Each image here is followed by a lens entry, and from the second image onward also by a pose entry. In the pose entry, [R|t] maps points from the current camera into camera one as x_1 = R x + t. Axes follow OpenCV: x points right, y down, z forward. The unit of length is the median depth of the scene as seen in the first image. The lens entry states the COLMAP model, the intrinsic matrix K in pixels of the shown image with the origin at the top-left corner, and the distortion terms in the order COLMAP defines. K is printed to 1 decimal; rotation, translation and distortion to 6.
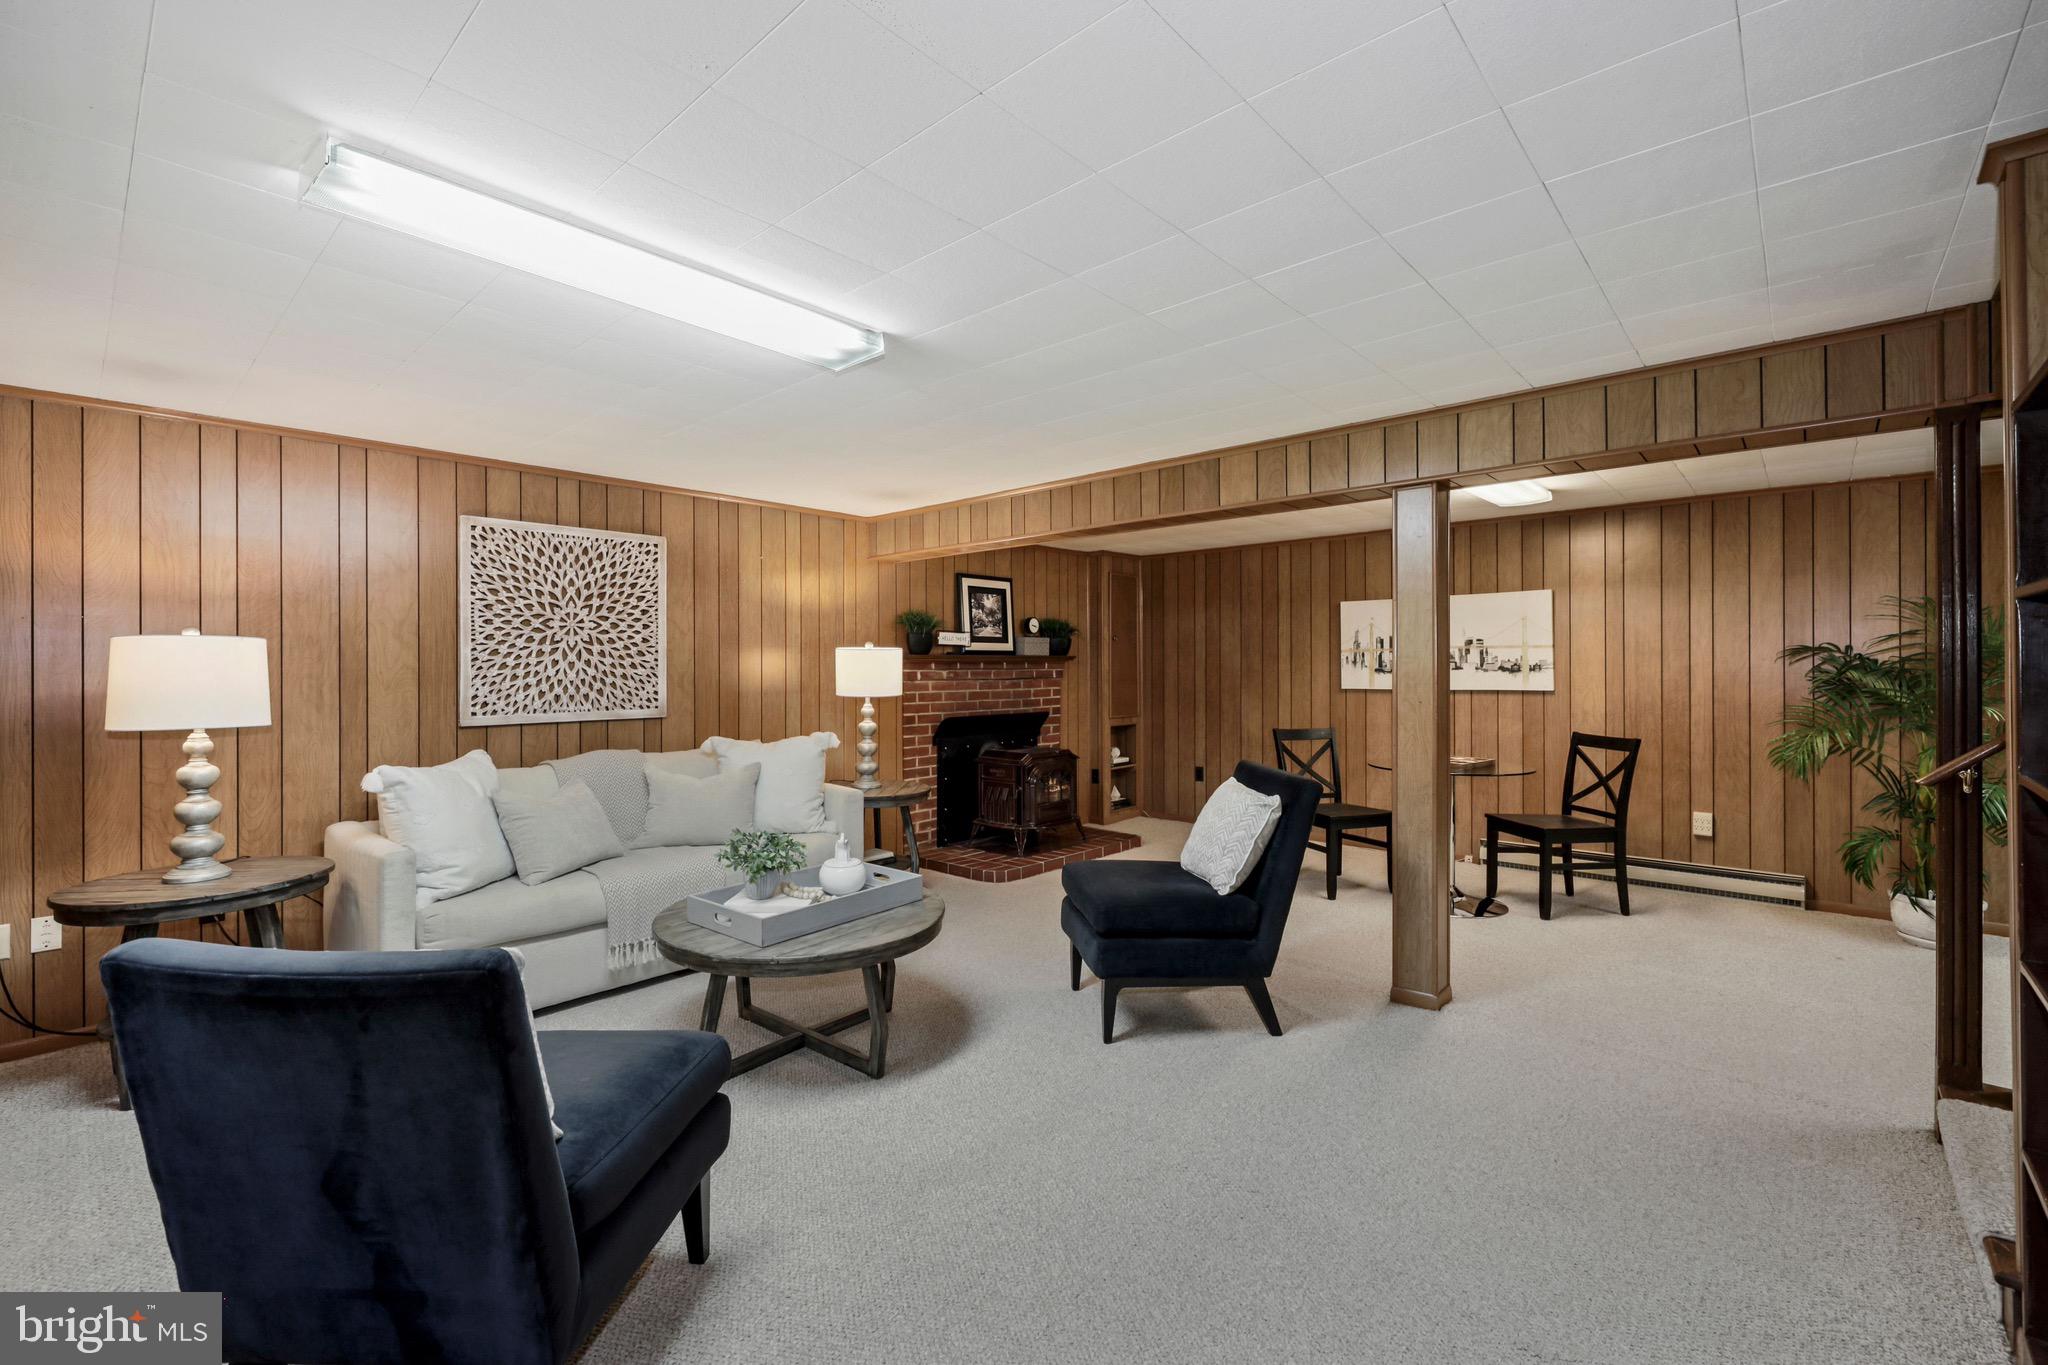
lens RADIAL K [[878.9, 0, 1017.7], [0, 878.9, 664.7], [0, 0, 1]] dist [-0.009406, -0.000079]
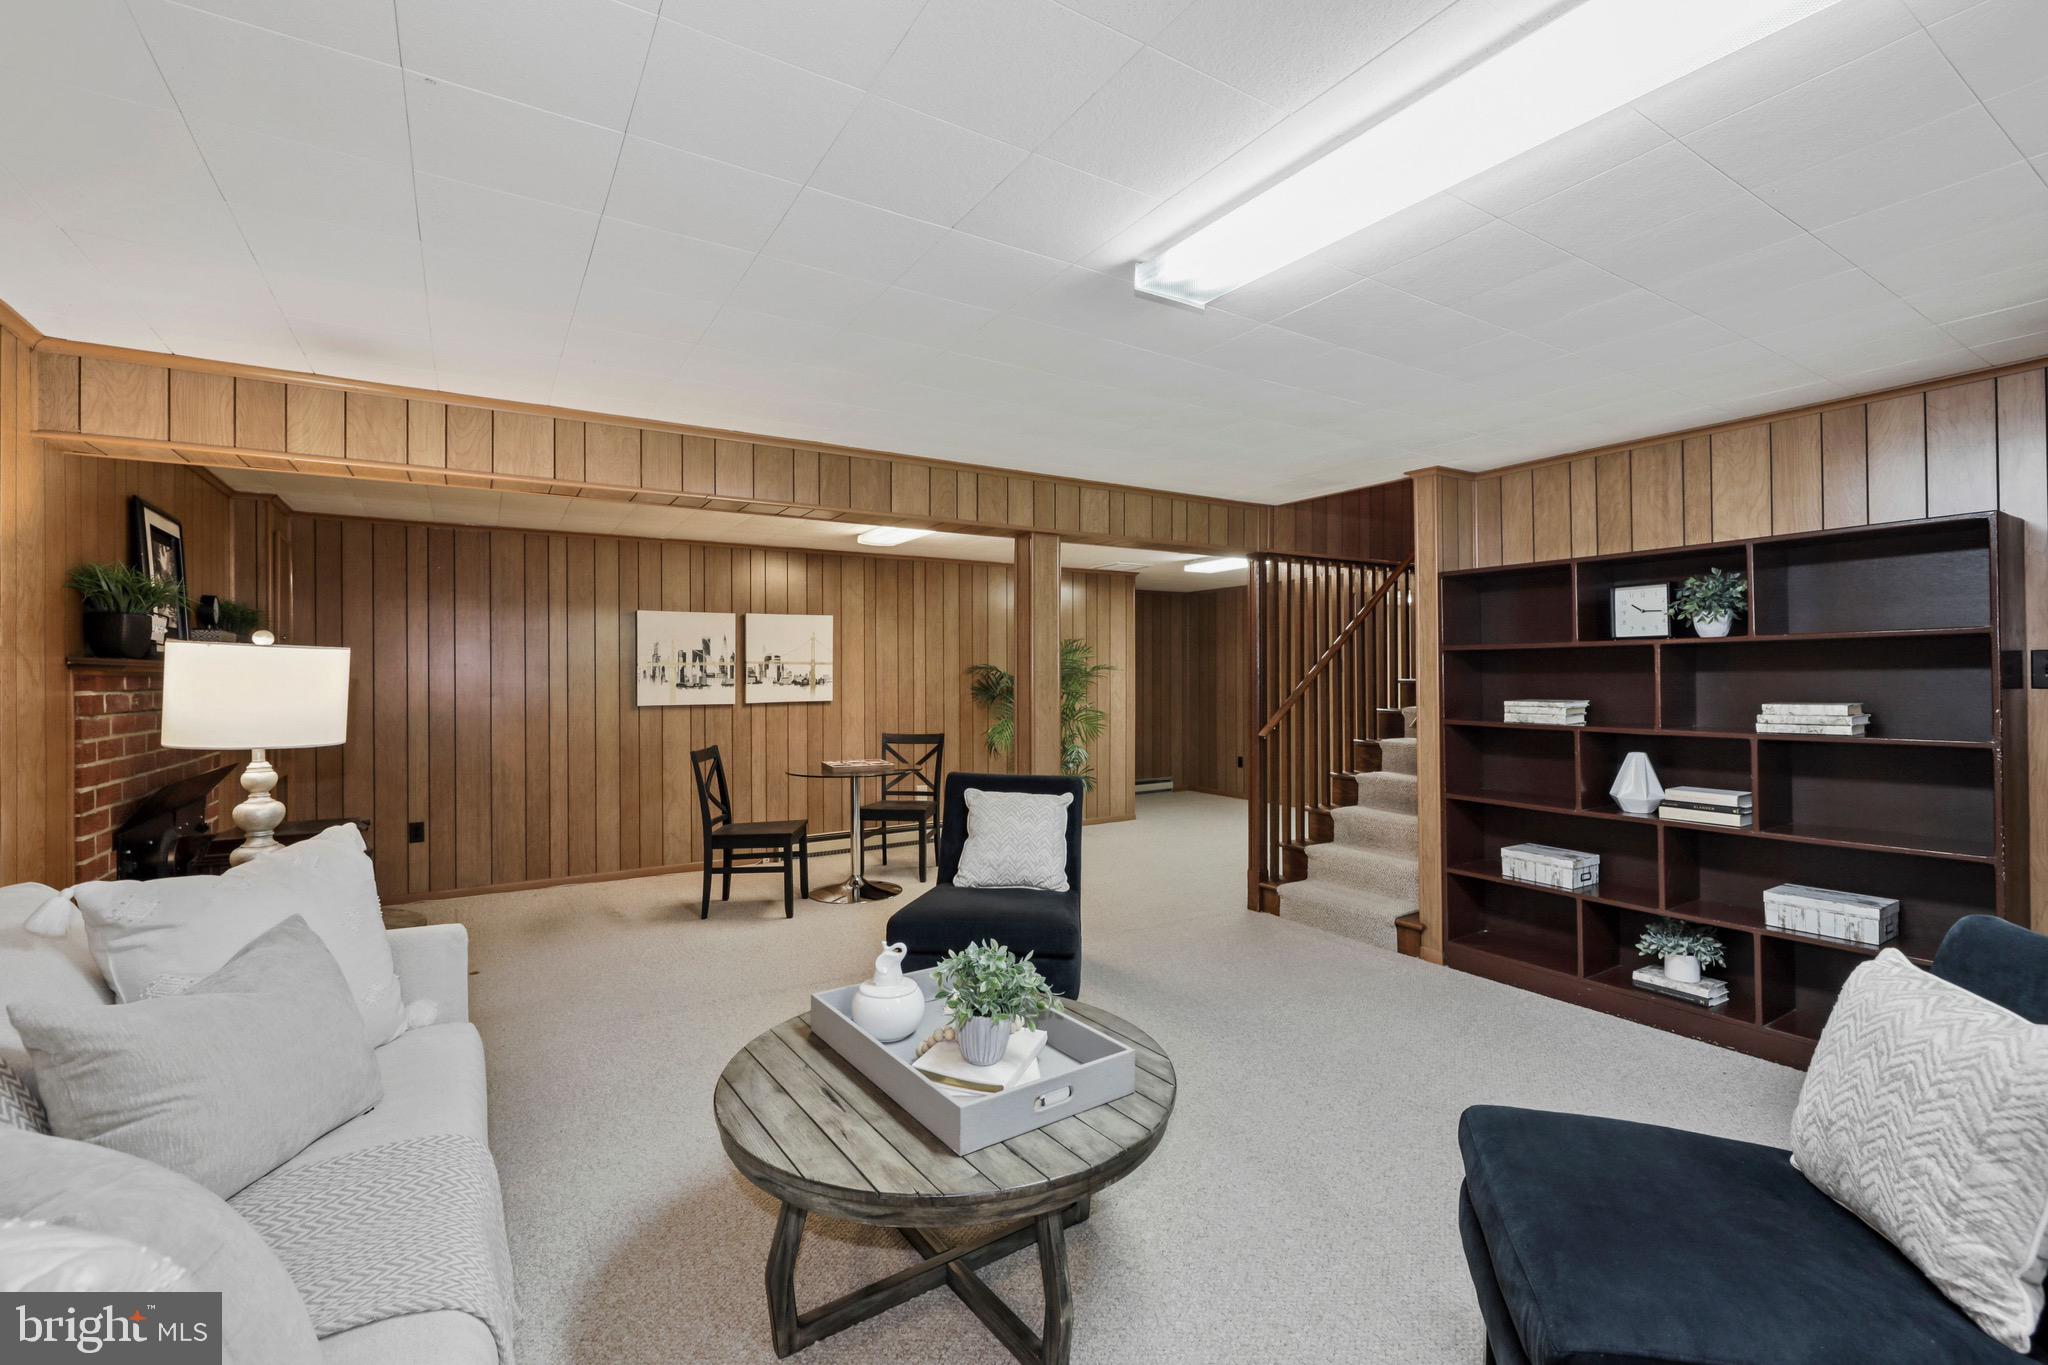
lens RADIAL K [[878.9, 0, 1020.2], [0, 878.9, 679.3], [0, 0, 1]] dist [-0.009406, -0.000079]
pose [[0.249915, -0.001305, 0.968267, -0.470491], [0.006280, 0.999980, -0.000273, 0.002390], [-0.968247, 0.006149, 0.249919, 0.443855]]
